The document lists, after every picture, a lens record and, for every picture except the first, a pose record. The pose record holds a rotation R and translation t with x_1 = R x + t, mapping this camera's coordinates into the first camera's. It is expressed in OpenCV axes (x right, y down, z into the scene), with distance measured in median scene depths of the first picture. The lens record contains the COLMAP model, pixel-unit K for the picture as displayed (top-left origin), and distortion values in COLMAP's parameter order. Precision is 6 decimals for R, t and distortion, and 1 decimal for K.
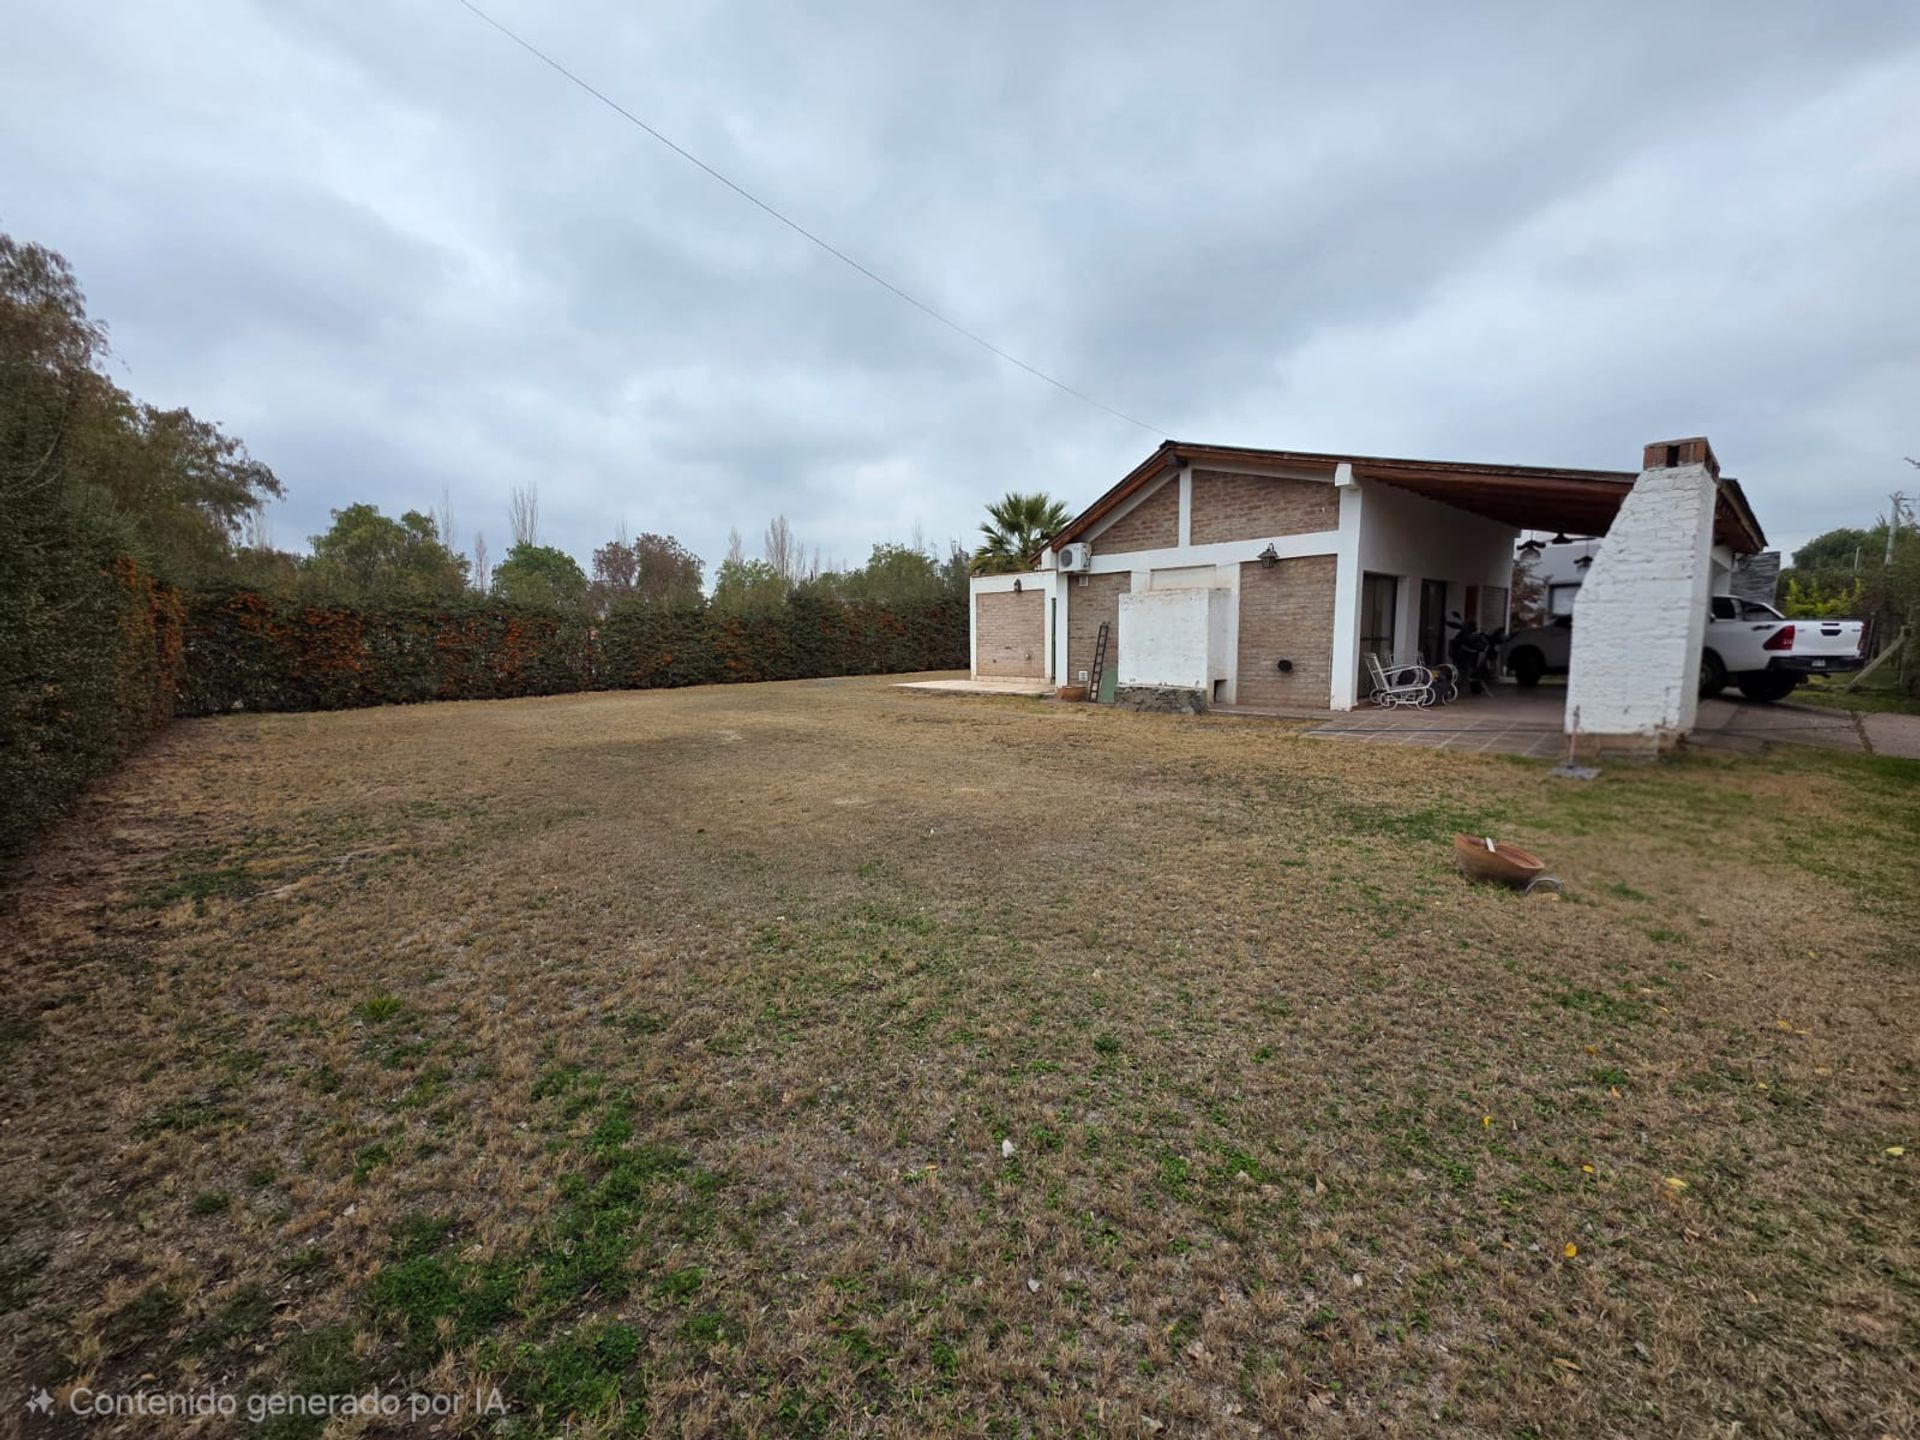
lens RADIAL K [[761.0, 0, 952.3], [0, 761.0, 722.4], [0, 0, 1]] dist [-0.003030, 0.002324]
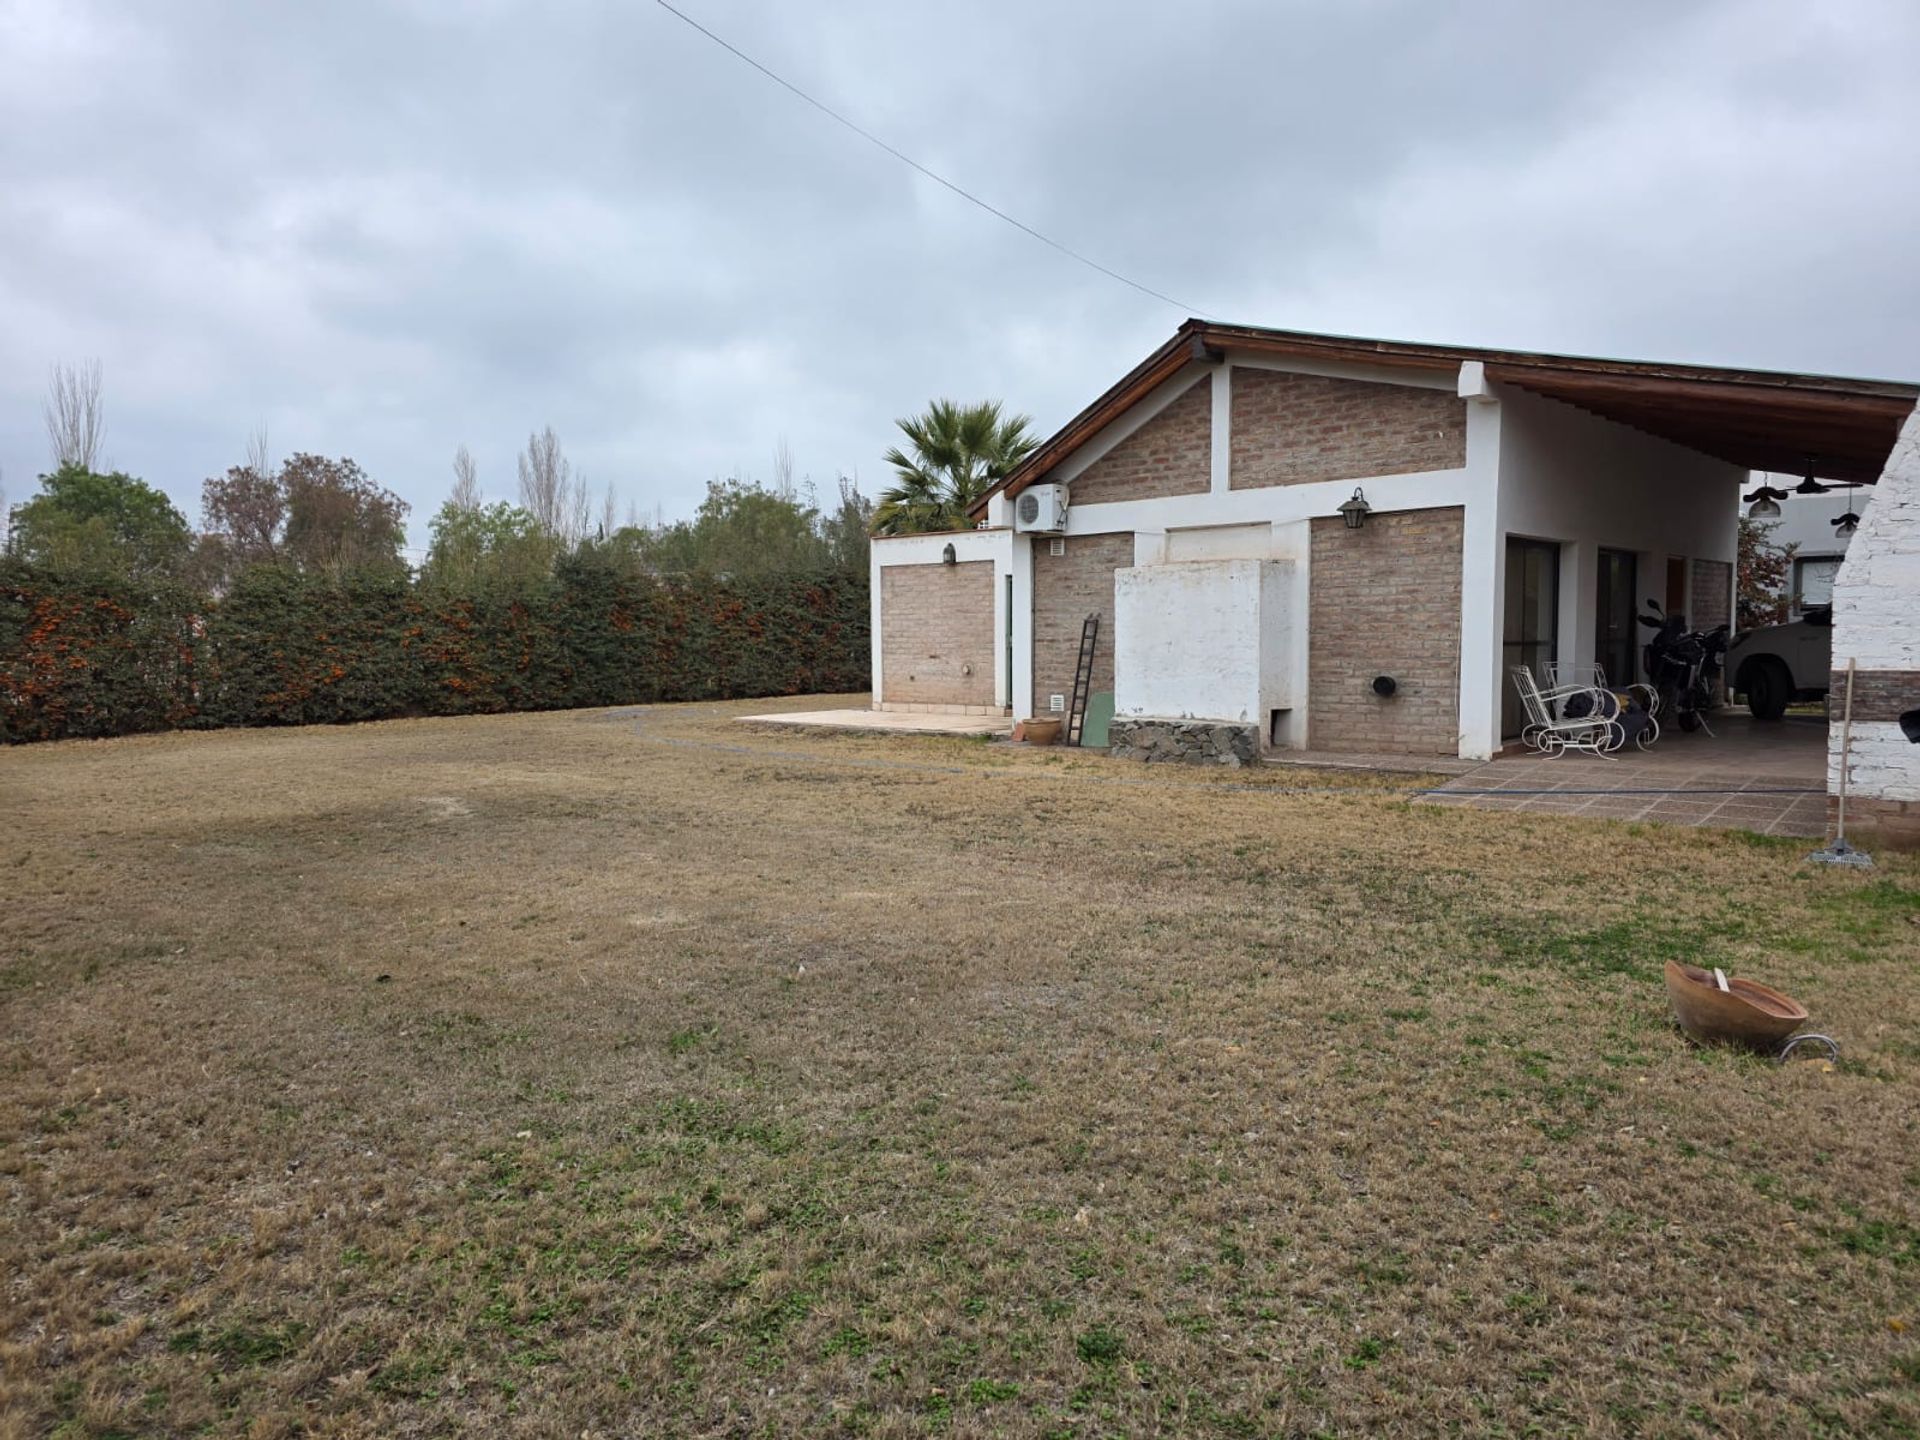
lens RADIAL K [[1273.1, 0, 953.7], [0, 1273.1, 713.9], [0, 0, 1]] dist [0.070307, -0.060468]
pose [[0.996220, -0.000031, 0.086860, 0.002643], [0.004592, 0.998620, -0.052314, -0.000026], [-0.086739, 0.052515, 0.994846, 0.005054]]
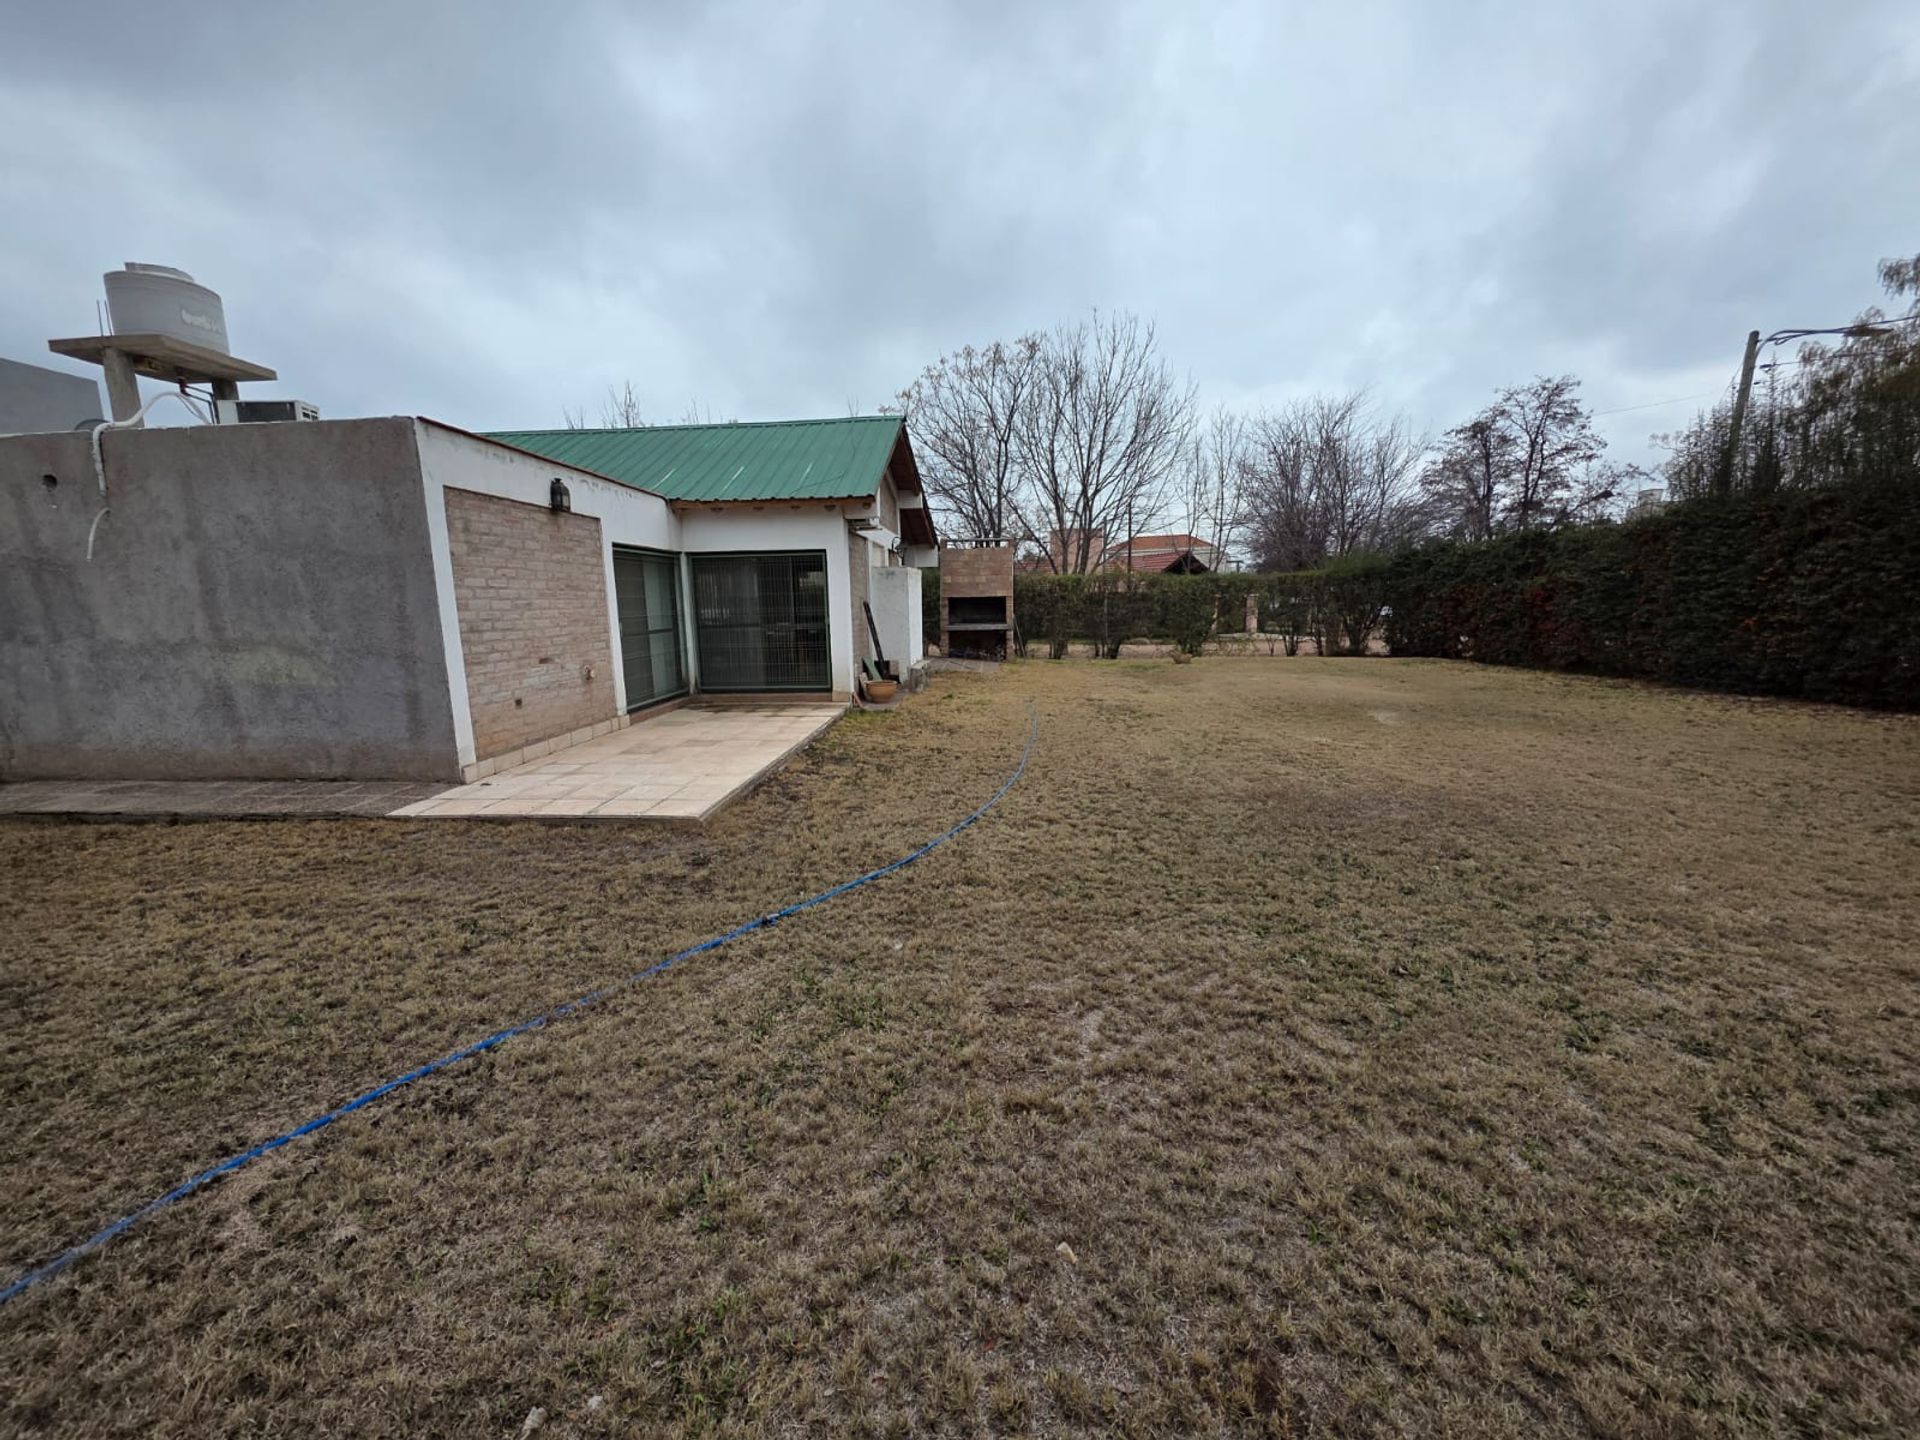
lens RADIAL K [[761.0, 0, 946.9], [0, 761.0, 724.1], [0, 0, 1]] dist [-0.003030, 0.002324]
pose [[-0.693160, -0.088739, 0.715300, -0.595095], [0.109542, 0.967896, 0.226227, -0.236042], [-0.712411, 0.235167, -0.661186, 2.020469]]
